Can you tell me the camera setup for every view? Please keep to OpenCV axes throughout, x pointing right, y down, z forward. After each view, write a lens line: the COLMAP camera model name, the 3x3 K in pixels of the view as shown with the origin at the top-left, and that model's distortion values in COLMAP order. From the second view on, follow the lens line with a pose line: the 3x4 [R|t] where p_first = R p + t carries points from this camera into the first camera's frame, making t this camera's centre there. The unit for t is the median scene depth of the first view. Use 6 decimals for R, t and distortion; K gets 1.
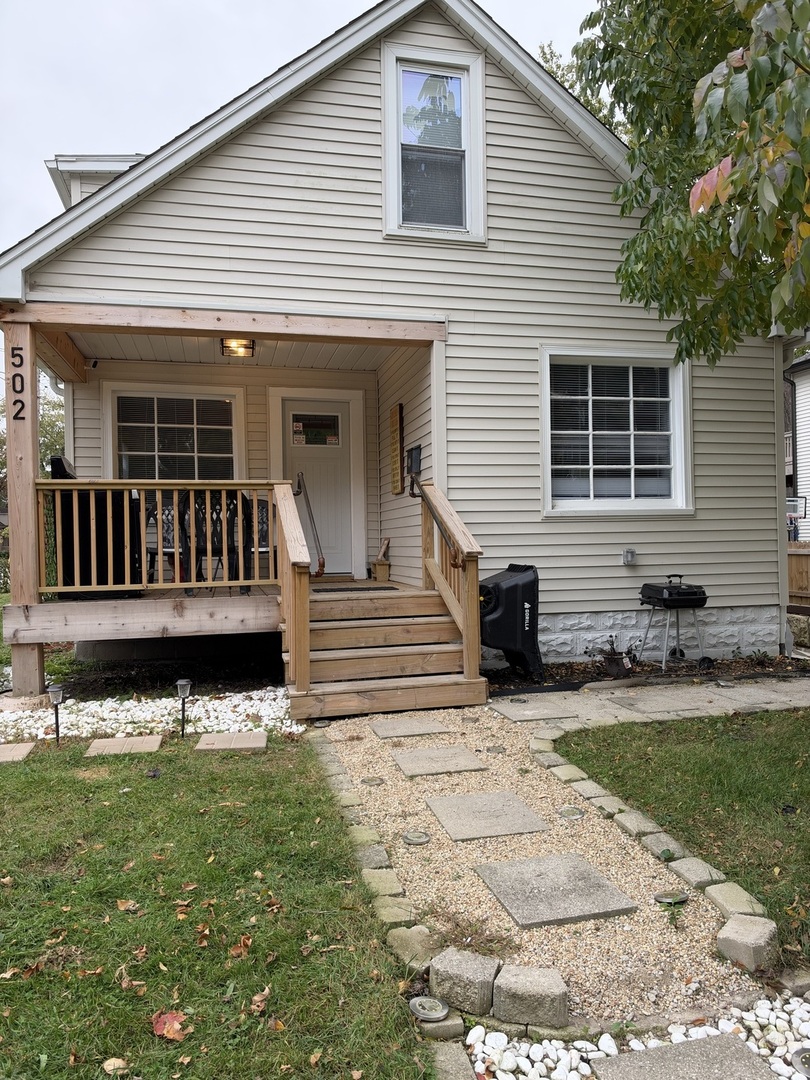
lens RADIAL K [[799.2, 0, 405.0], [0, 799.2, 540.0], [0, 0, 1]] dist [0.155015, -0.373257]
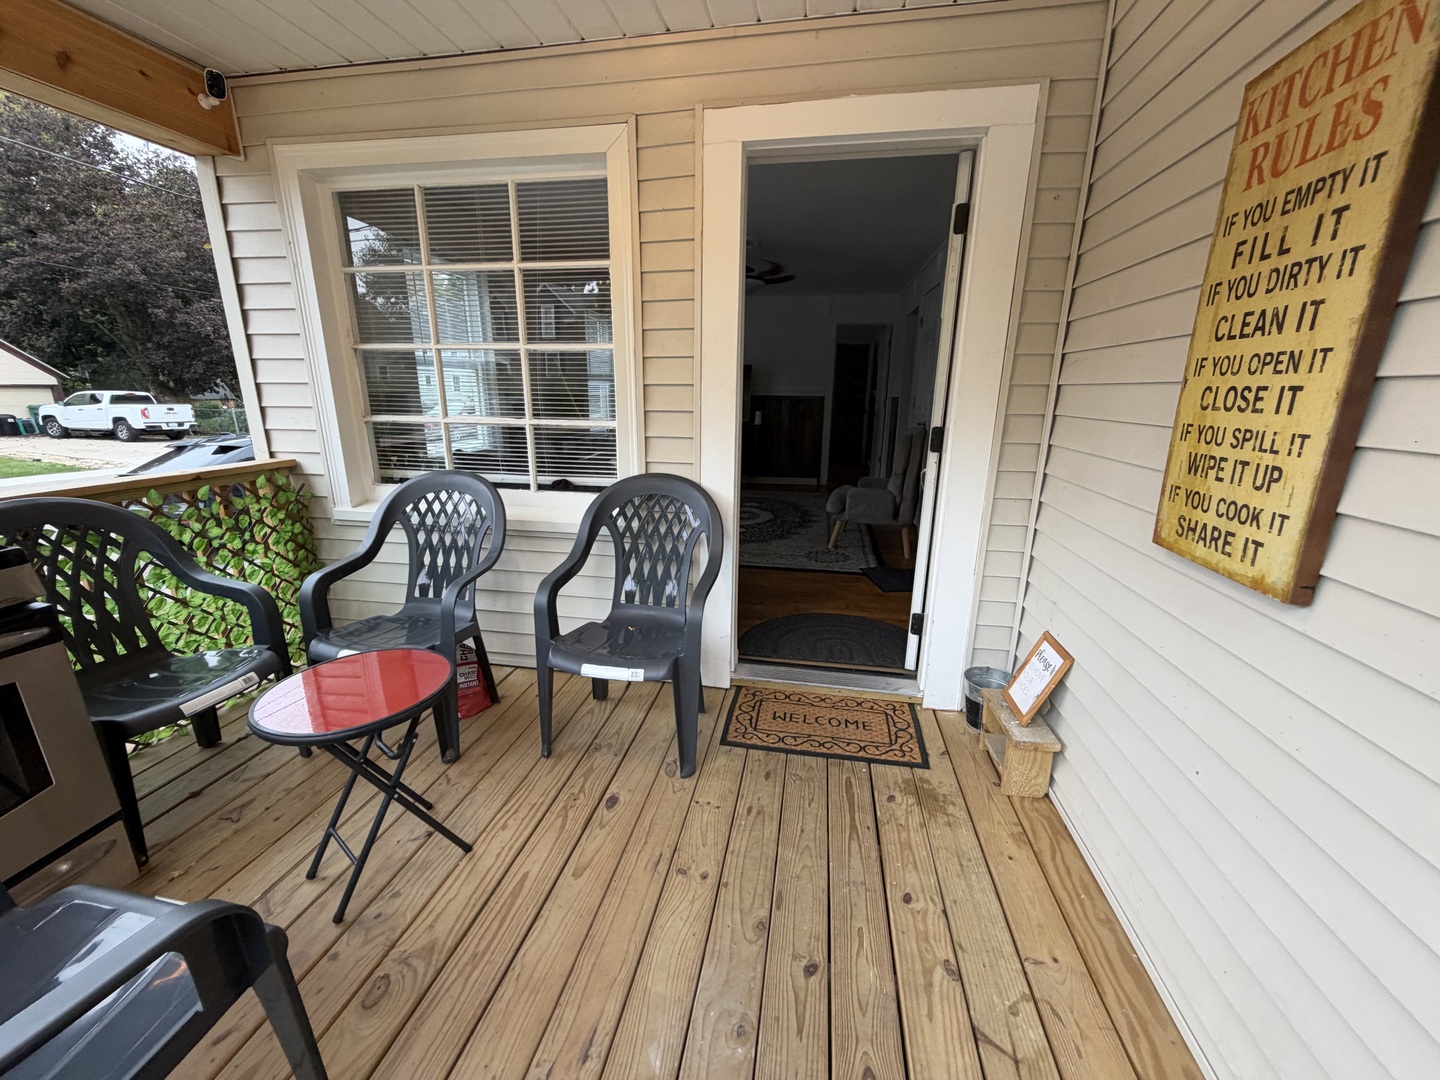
lens RADIAL K [[571.8, 0, 720.0], [0, 571.8, 540.0], [0, 0, 1]] dist [0.000117, 0.000010]
pose [[0.914035, 0.127962, -0.384924, -0.078348], [-0.023376, 0.963979, 0.264951, -0.120442], [0.404962, -0.233176, 0.884101, 1.026554]]
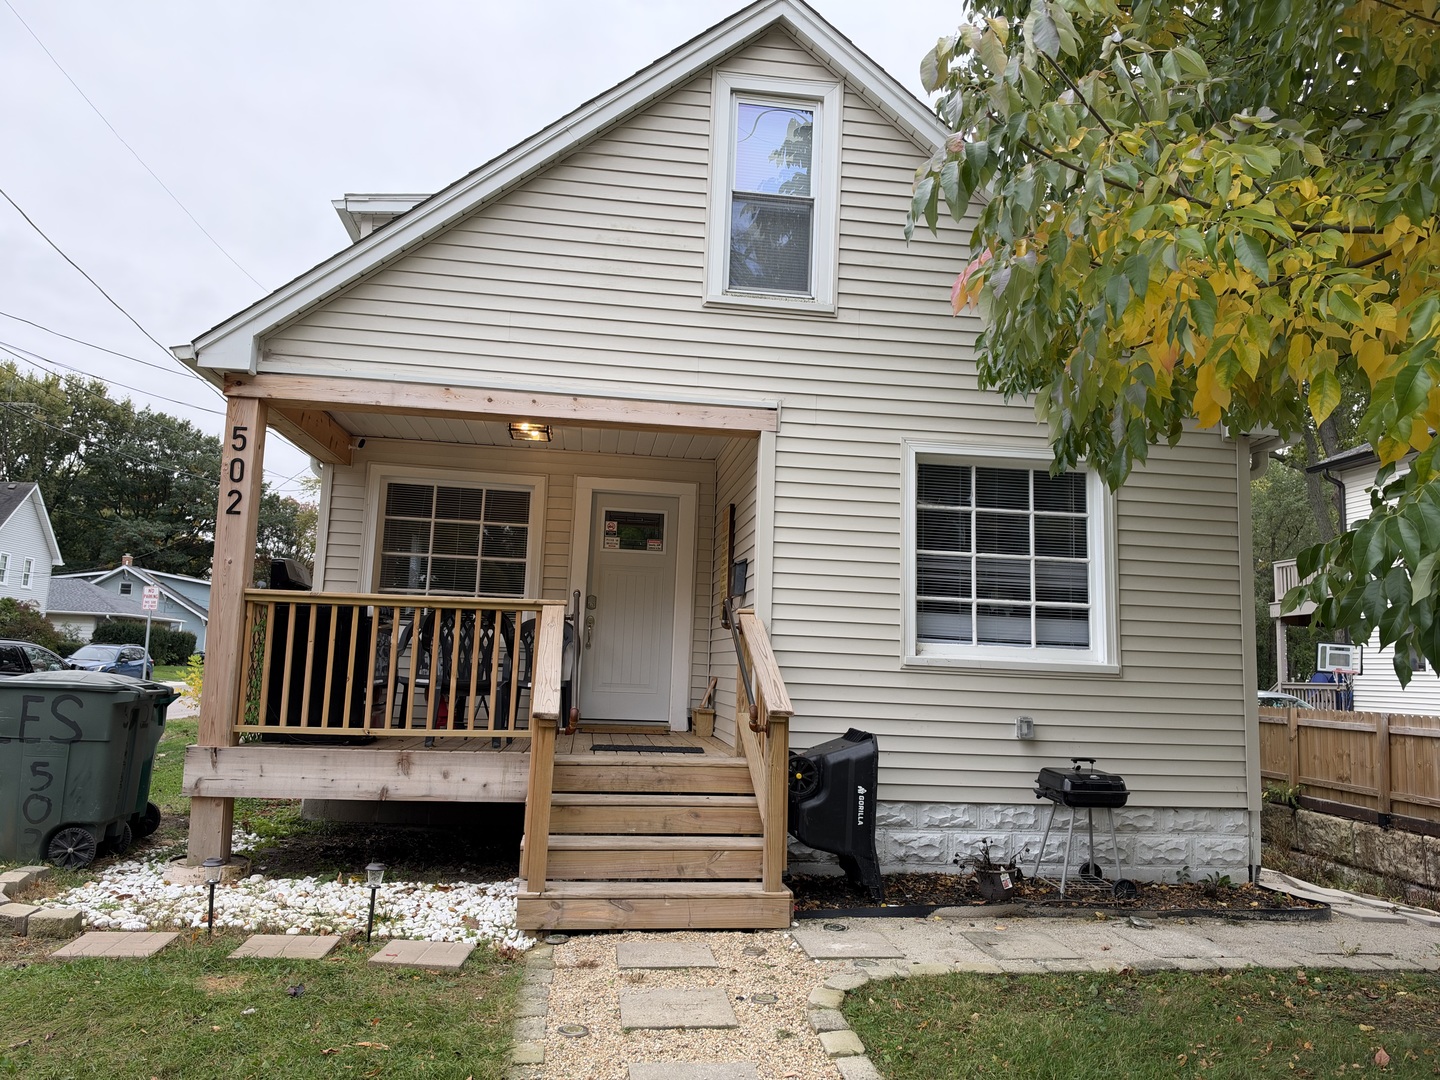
lens RADIAL K [[1065.6, 0, 712.6], [0, 1065.6, 511.1], [0, 0, 1]] dist [0.155015, -0.373257]
pose [[0.992724, 0.037902, -0.114295, 0.111238], [-0.053705, 0.988902, -0.138523, -0.024243], [0.107776, 0.143654, 0.983742, -0.013653]]
